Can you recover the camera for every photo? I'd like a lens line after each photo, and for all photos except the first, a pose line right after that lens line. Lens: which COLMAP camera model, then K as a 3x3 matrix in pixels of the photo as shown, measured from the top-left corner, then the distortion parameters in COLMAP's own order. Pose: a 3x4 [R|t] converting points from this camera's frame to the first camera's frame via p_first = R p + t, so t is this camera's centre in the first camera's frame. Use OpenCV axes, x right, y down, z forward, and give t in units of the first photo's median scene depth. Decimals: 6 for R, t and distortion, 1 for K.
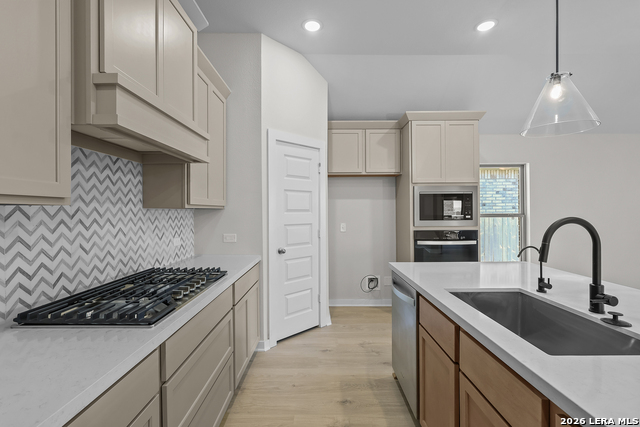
lens RADIAL K [[294.8, 0, 319.5], [0, 294.8, 212.1], [0, 0, 1]] dist [-0.002832, 0.001152]
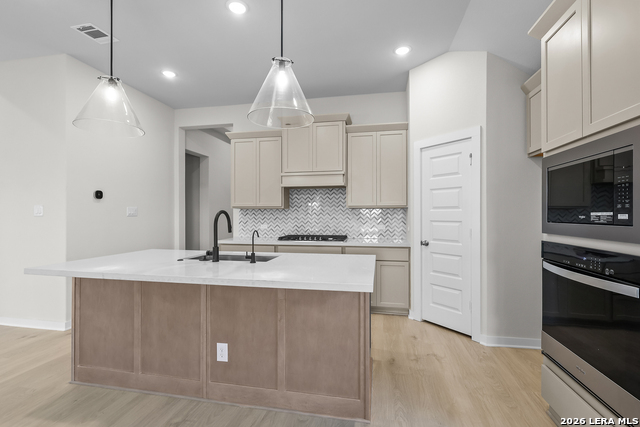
lens RADIAL K [[294.8, 0, 321.2], [0, 294.8, 214.6], [0, 0, 1]] dist [-0.002832, 0.001152]
pose [[-0.193492, 0.006296, -0.981082, 1.580449], [-0.000648, 0.999978, 0.006545, 0.019247], [0.981102, 0.001903, -0.193484, 1.206850]]
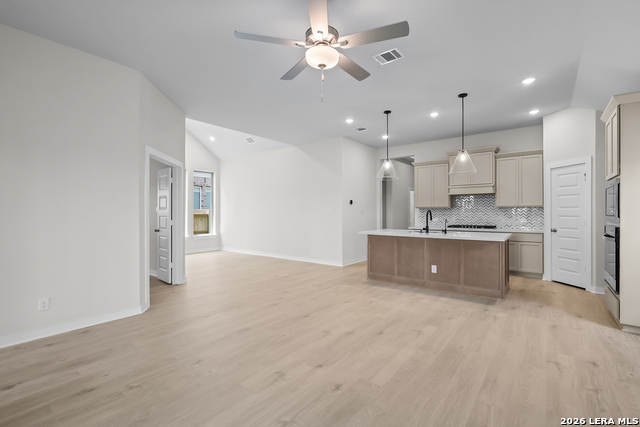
lens RADIAL K [[294.8, 0, 323.2], [0, 294.8, 213.5], [0, 0, 1]] dist [-0.002832, 0.001152]
pose [[-0.608510, 0.010175, -0.793481, 3.101124], [0.004292, 0.999945, 0.009532, 0.010939], [0.793534, 0.002395, -0.608521, 1.428463]]
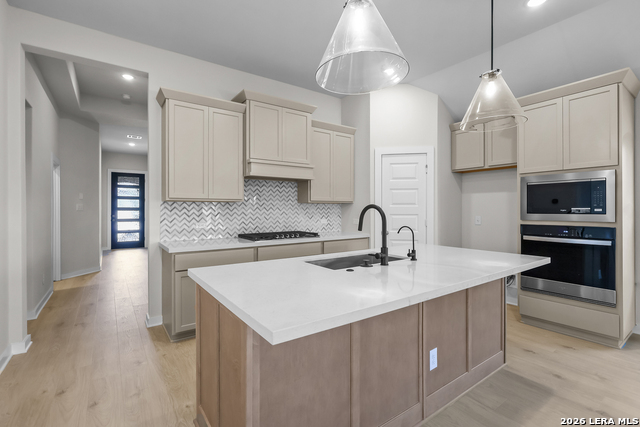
lens RADIAL K [[294.8, 0, 319.3], [0, 294.8, 209.1], [0, 0, 1]] dist [-0.002832, 0.001152]
pose [[0.582027, 0.005026, -0.813154, 1.212311], [-0.003948, 0.999987, 0.003355, 0.023486], [0.813160, 0.001258, 0.582039, -0.114433]]
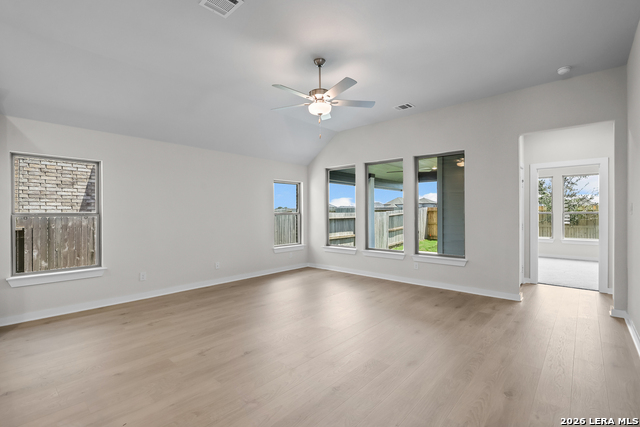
lens RADIAL K [[294.8, 0, 320.5], [0, 294.8, 215.5], [0, 0, 1]] dist [-0.002832, 0.001152]
pose [[0.667950, -0.000008, 0.744207, 0.958487], [-0.000887, 0.999999, 0.000807, 0.026458], [-0.744206, -0.001199, 0.667949, -0.384006]]
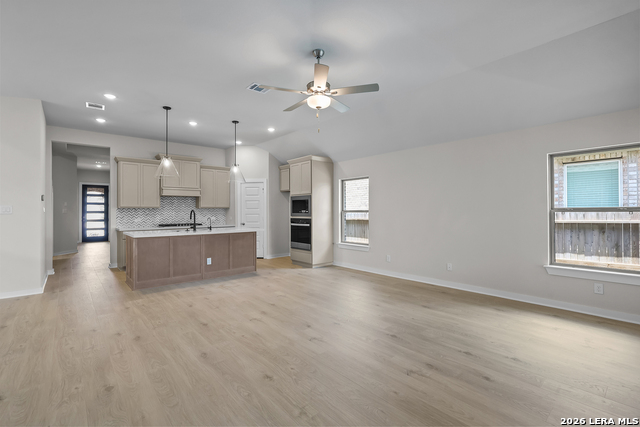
lens RADIAL K [[294.8, 0, 318.7], [0, 294.8, 209.7], [0, 0, 1]] dist [-0.002832, 0.001152]
pose [[0.648868, -0.001907, -0.760898, 3.413936], [0.000086, 0.999997, -0.002433, 0.014993], [0.760901, 0.001513, 0.648866, -0.302202]]
